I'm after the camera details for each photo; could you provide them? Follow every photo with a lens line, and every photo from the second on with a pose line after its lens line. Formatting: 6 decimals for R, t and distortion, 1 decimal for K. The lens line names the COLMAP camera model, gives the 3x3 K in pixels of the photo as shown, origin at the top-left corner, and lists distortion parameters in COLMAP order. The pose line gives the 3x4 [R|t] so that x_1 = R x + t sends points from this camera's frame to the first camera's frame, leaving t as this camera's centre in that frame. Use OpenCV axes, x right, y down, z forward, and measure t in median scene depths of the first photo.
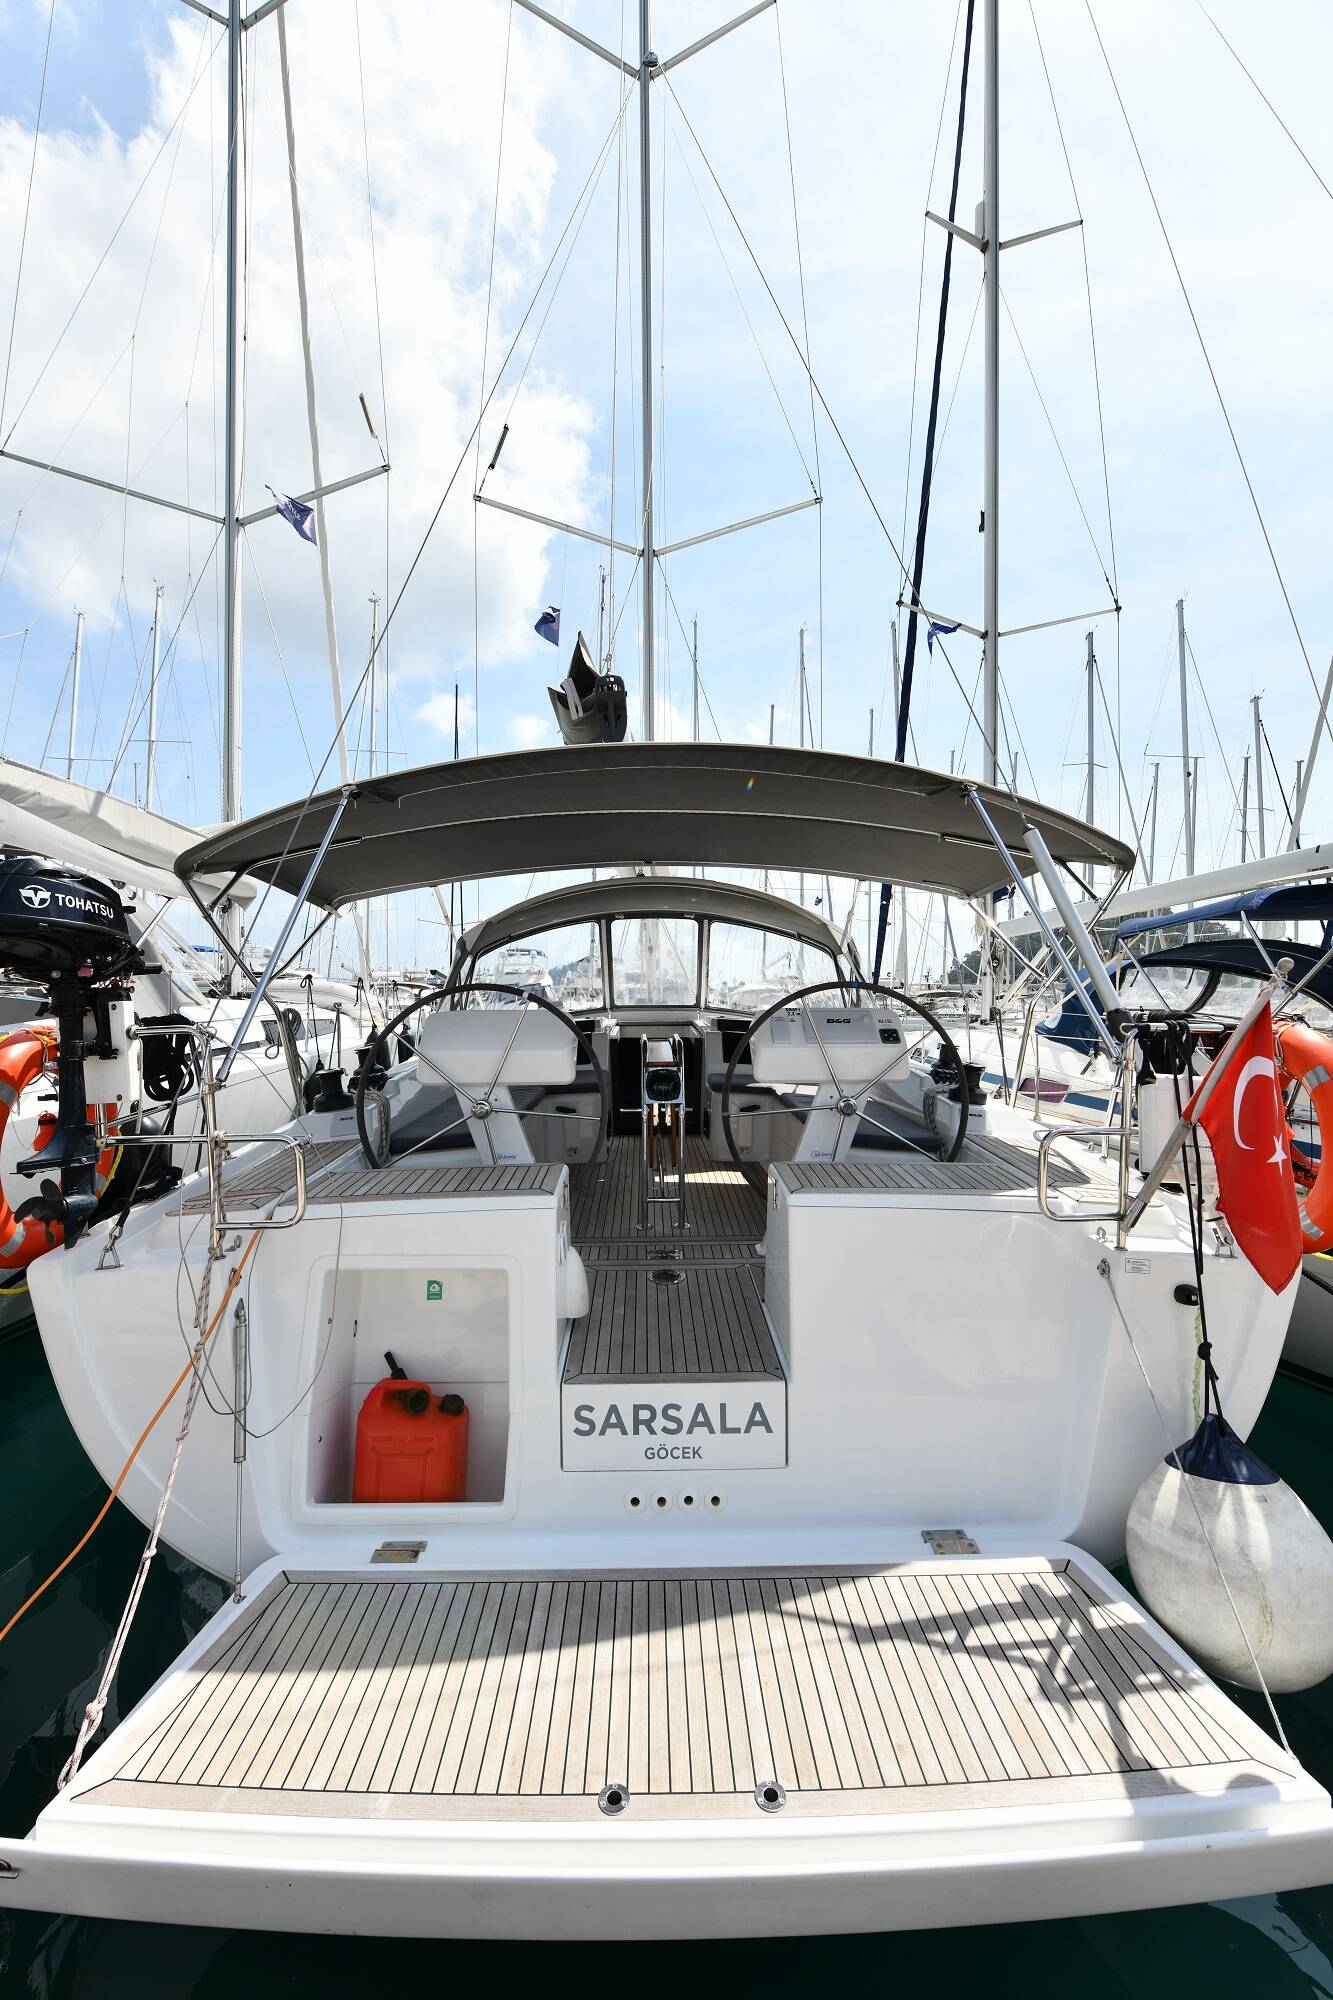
lens RADIAL K [[791.0, 0, 664.8], [0, 791.0, 1000.7], [0, 0, 1]] dist [-0.001835, -0.001167]
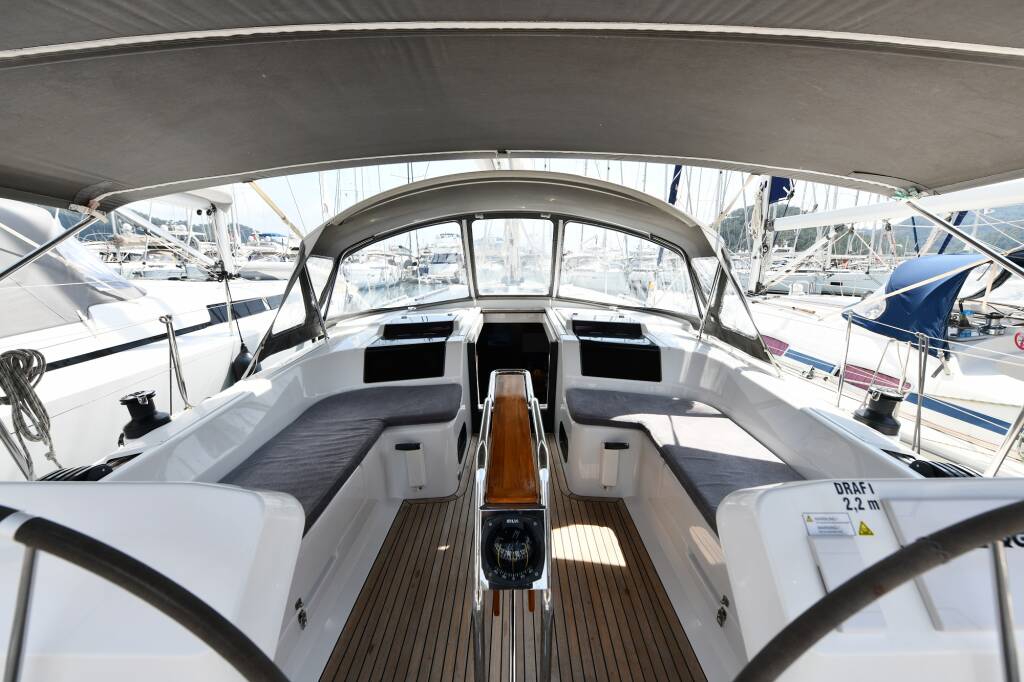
lens RADIAL K [[405.0, 0, 509.8], [0, 405.0, 338.1], [0, 0, 1]] dist [-0.001835, -0.001167]
pose [[0.999411, 0.004668, -0.033988, 0.002939], [0.001859, 0.981877, 0.189508, -0.049704], [0.034257, -0.189460, 0.981291, 0.439220]]
